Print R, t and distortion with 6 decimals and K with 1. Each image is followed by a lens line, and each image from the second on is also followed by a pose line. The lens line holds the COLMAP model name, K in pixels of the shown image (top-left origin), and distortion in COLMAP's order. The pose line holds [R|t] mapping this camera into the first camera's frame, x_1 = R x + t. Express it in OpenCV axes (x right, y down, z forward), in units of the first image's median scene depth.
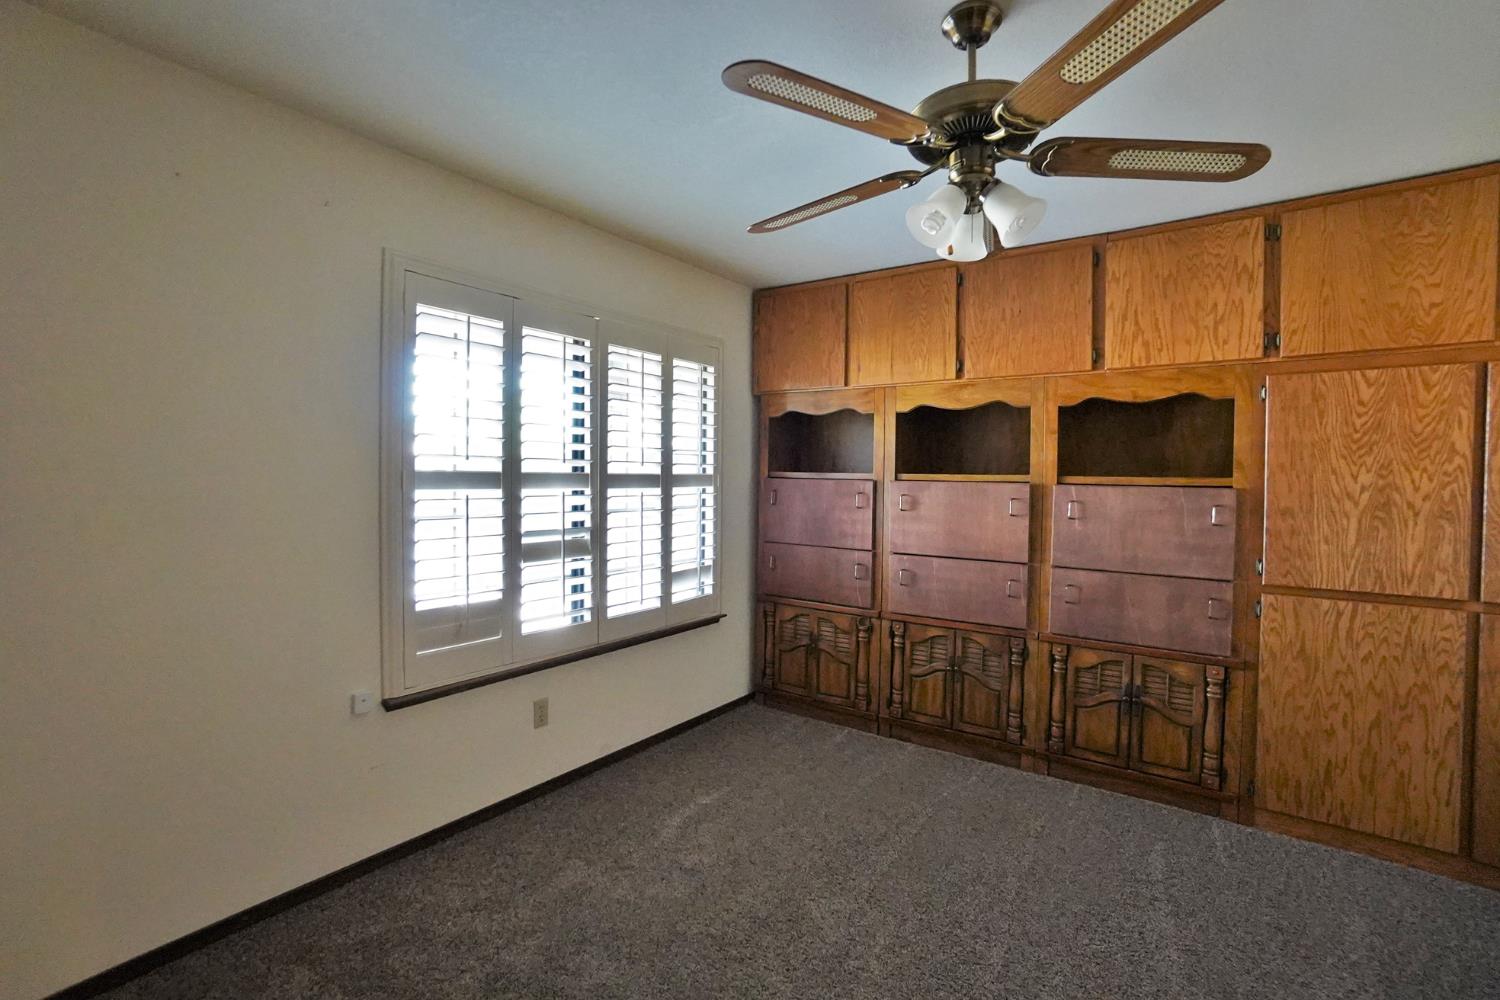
lens RADIAL K [[678.3, 0, 770.6], [0, 678.3, 490.7], [0, 0, 1]] dist [-0.044372, 0.013855]
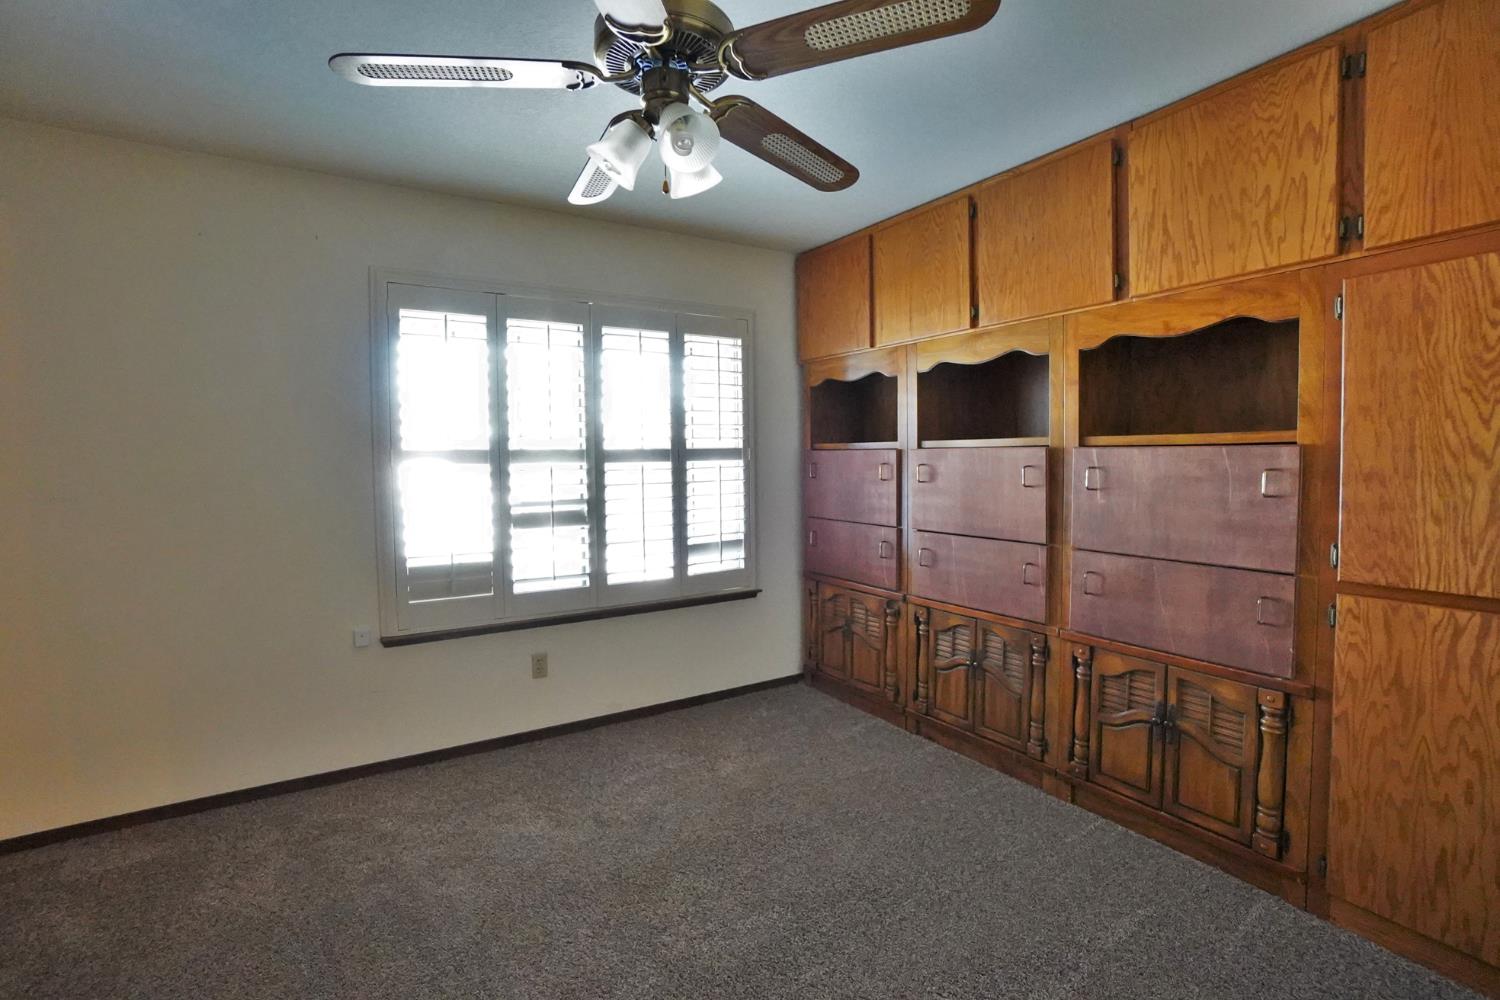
lens RADIAL K [[678.3, 0, 679.6], [0, 678.3, 489.6], [0, 0, 1]] dist [-0.044372, 0.013855]
pose [[0.916104, -0.003512, -0.400926, 0.334362], [0.014808, 0.999576, 0.025081, 0.015276], [0.400668, -0.028914, 0.915767, 0.078636]]
